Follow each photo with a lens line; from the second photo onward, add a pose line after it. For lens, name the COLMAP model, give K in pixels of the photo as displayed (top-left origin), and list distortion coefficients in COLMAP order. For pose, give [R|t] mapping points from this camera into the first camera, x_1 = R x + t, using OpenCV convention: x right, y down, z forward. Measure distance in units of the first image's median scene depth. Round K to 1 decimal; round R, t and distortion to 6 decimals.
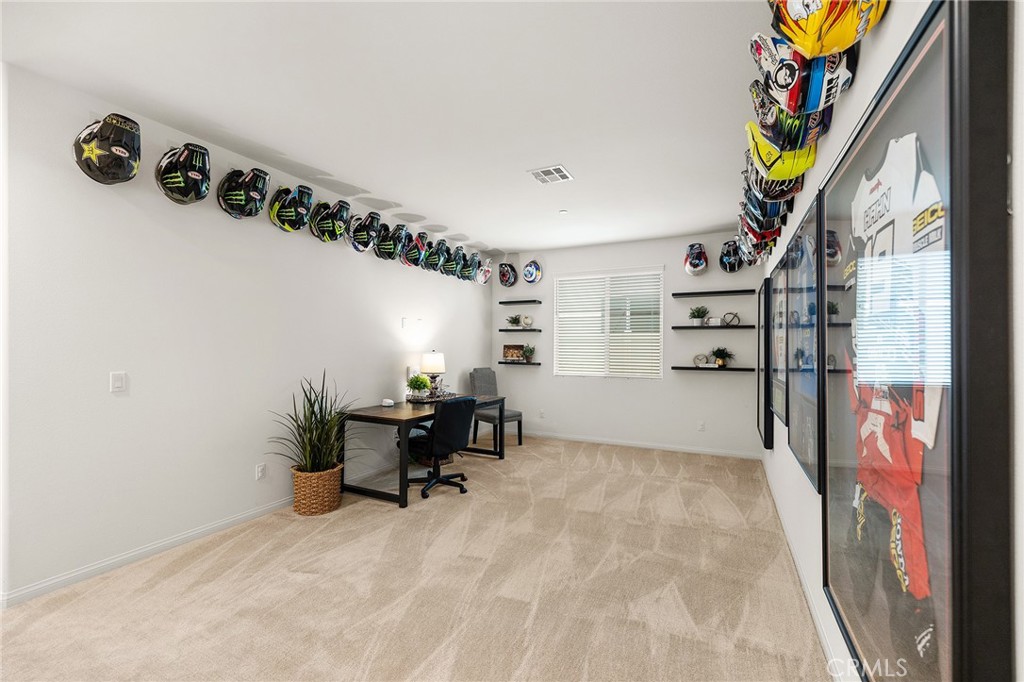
lens RADIAL K [[432.2, 0, 509.2], [0, 432.2, 334.1], [0, 0, 1]] dist [0.004607, 0.000678]
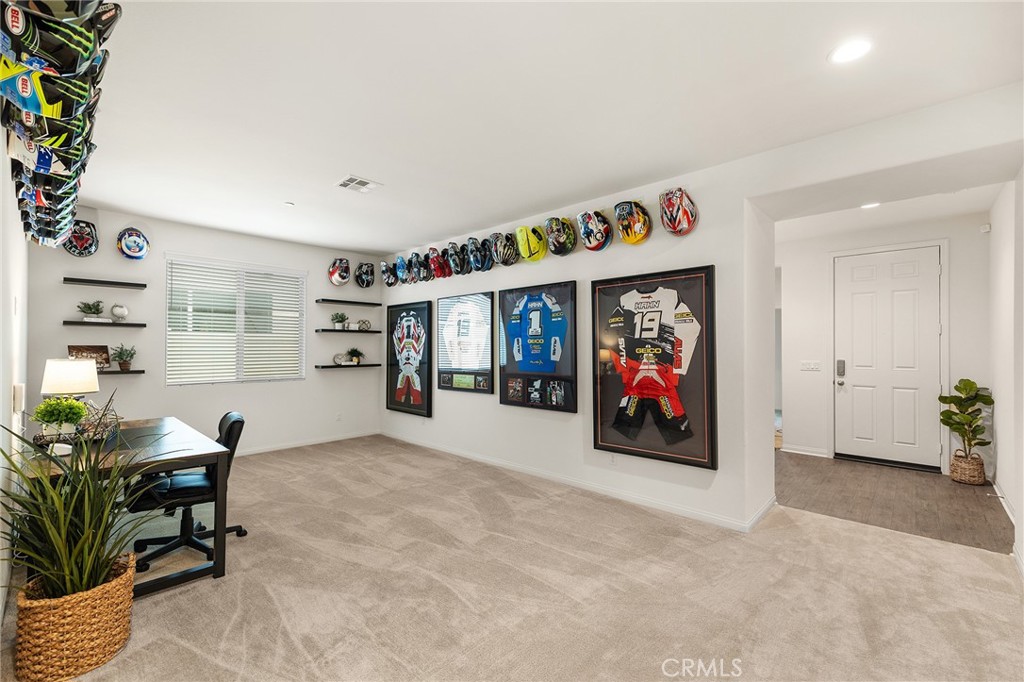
lens RADIAL K [[432.2, 0, 509.2], [0, 432.2, 334.1], [0, 0, 1]] dist [0.004607, 0.000678]
pose [[0.294009, 0.027251, 0.955414, -0.742968], [-0.025813, 0.999455, -0.020564, 0.007396], [-0.955454, -0.018616, 0.294553, 0.324662]]
